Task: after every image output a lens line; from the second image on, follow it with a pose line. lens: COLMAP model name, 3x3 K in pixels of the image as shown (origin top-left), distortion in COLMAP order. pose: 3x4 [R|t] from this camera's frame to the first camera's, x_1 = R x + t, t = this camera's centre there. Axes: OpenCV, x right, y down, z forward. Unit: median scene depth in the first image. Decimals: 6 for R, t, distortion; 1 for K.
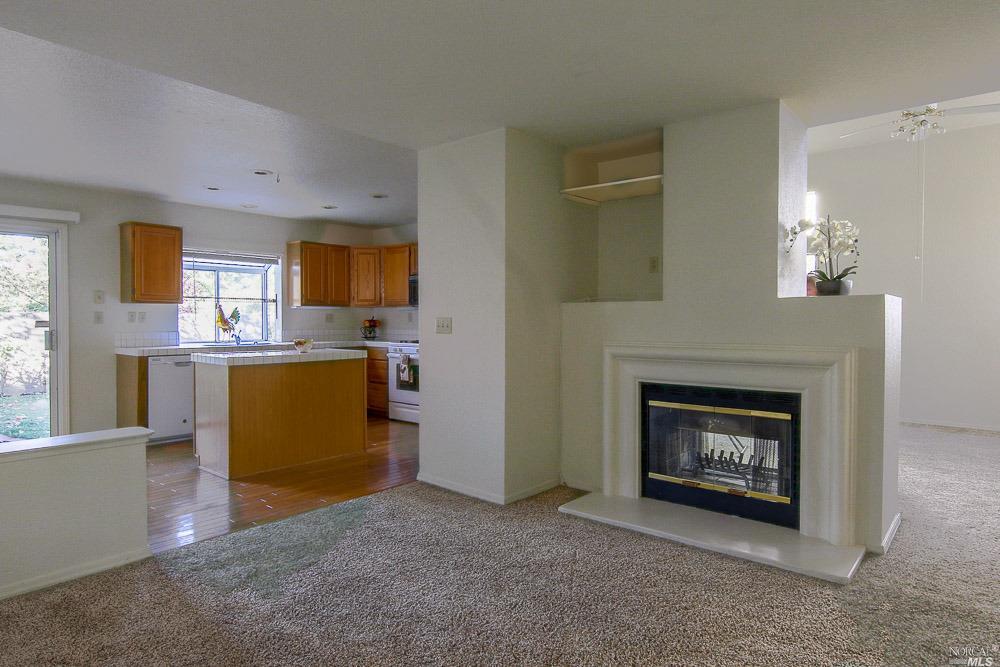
lens RADIAL K [[584.7, 0, 506.1], [0, 584.7, 329.0], [0, 0, 1]] dist [0.006002, -0.000517]
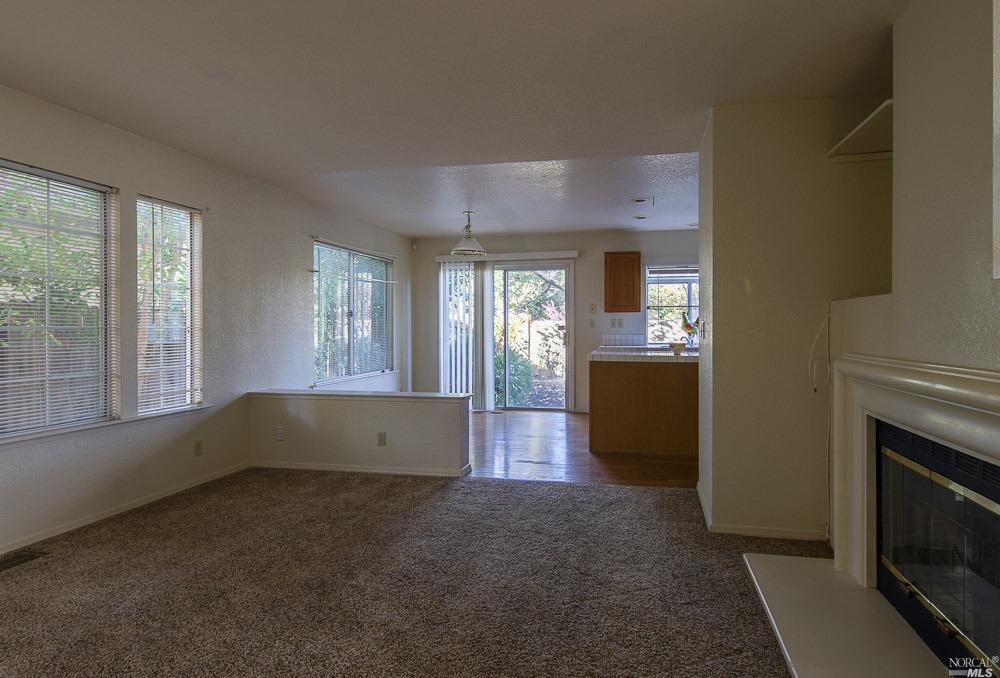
lens RADIAL K [[553.4, 0, 508.9], [0, 553.4, 334.4], [0, 0, 1]] dist [0.001185, -0.000817]
pose [[0.448907, 0.014570, -0.893460, 0.357804], [-0.016723, 0.999829, 0.007902, -0.000638], [0.893422, 0.011394, 0.449073, 0.206681]]
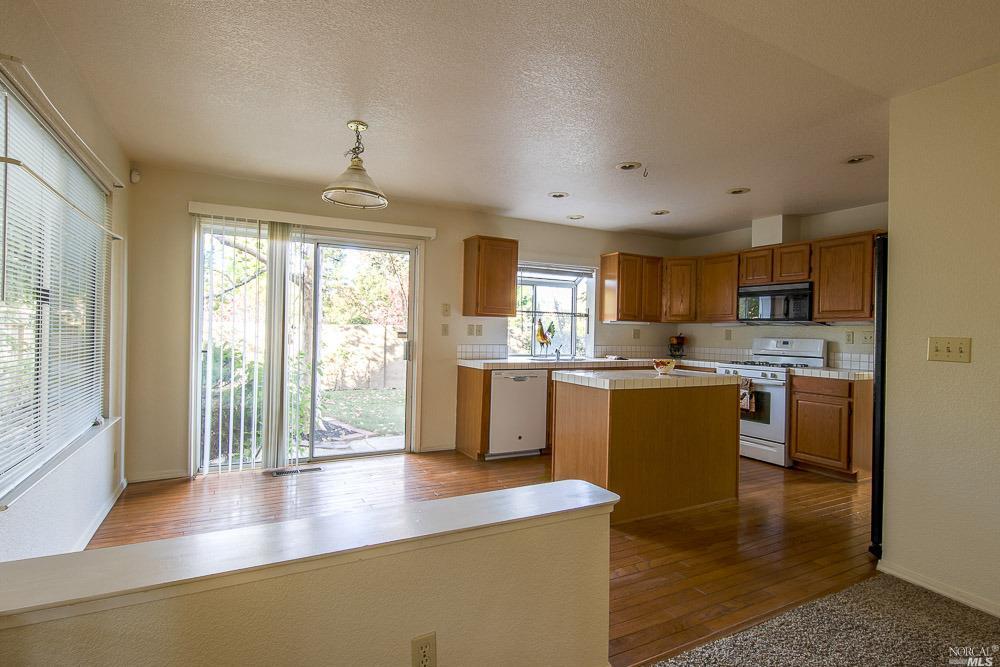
lens RADIAL K [[512.1, 0, 505.2], [0, 512.1, 331.3], [0, 0, 1]] dist [0.005554, -0.000113]
pose [[0.928555, 0.015924, -0.370853, -0.231072], [-0.024978, 0.999495, -0.019623, -0.001692], [0.370353, 0.027484, 0.928484, 0.176106]]
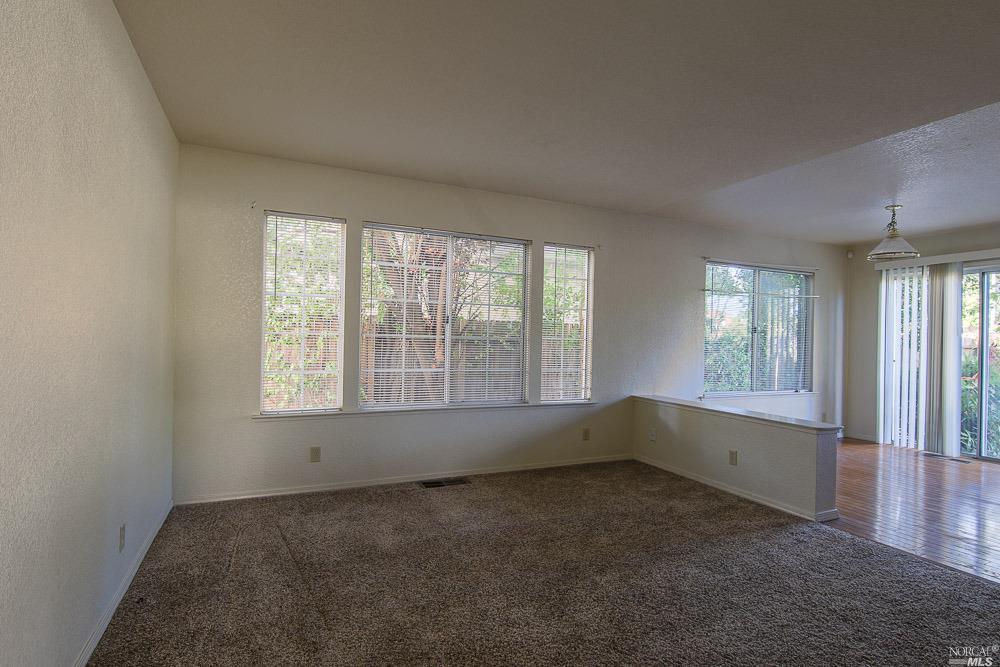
lens RADIAL K [[486.7, 0, 504.3], [0, 486.7, 336.7], [0, 0, 1]] dist [-0.000485, -0.001363]
pose [[-0.426700, -0.007936, -0.904358, 0.325397], [-0.038235, 0.999226, 0.009272, -0.004288], [0.903584, 0.038535, -0.426673, 0.378097]]
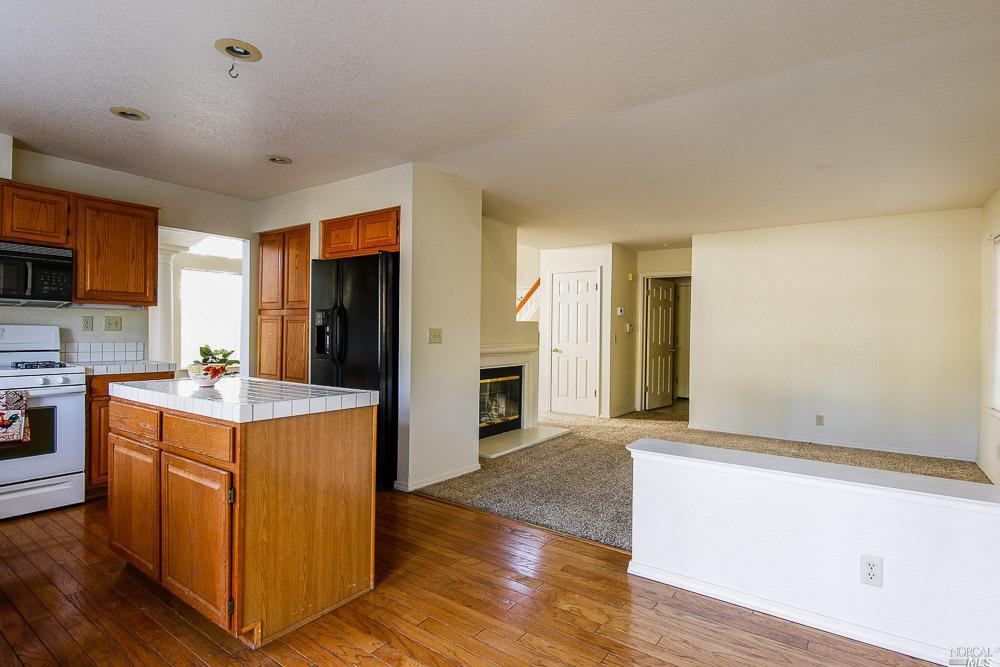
lens RADIAL K [[512.1, 0, 505.7], [0, 512.1, 333.3], [0, 0, 1]] dist [0.005554, -0.000113]
pose [[-0.092540, -0.005858, 0.995692, -0.704369], [0.002770, 0.999977, 0.006141, -0.010580], [-0.995705, 0.003326, -0.092522, 0.626982]]
